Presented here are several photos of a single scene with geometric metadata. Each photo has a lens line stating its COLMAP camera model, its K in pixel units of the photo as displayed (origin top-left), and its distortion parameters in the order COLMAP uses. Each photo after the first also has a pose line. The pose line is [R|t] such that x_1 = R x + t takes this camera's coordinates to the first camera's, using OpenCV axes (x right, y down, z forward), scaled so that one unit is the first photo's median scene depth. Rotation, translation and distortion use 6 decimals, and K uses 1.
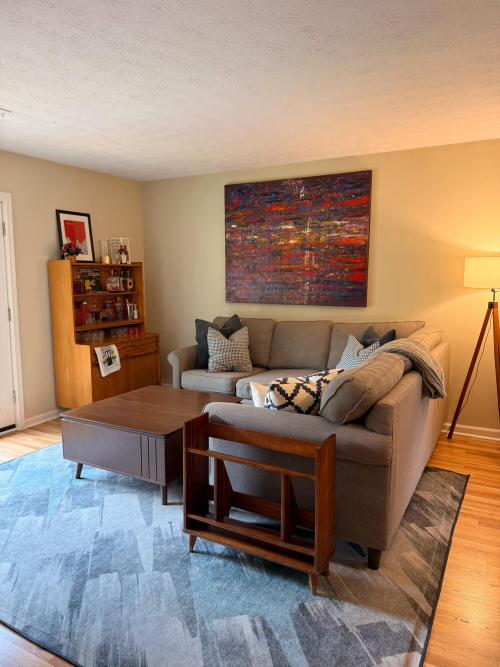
lens RADIAL K [[476.5, 0, 250.0], [0, 476.5, 333.5], [0, 0, 1]] dist [0.085244, -0.099297]
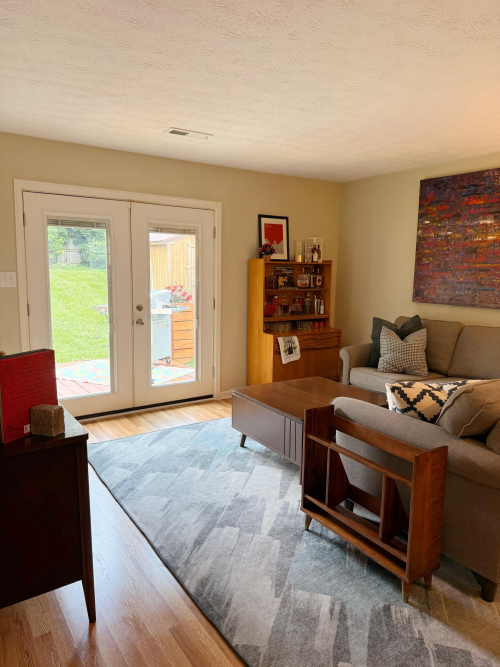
lens RADIAL K [[476.5, 0, 250.0], [0, 476.5, 333.5], [0, 0, 1]] dist [0.085244, -0.099297]
pose [[0.883393, 0.077520, -0.462177, 0.169945], [-0.073344, 0.996940, 0.027026, -0.005996], [0.462858, 0.010023, 0.886376, -0.017518]]
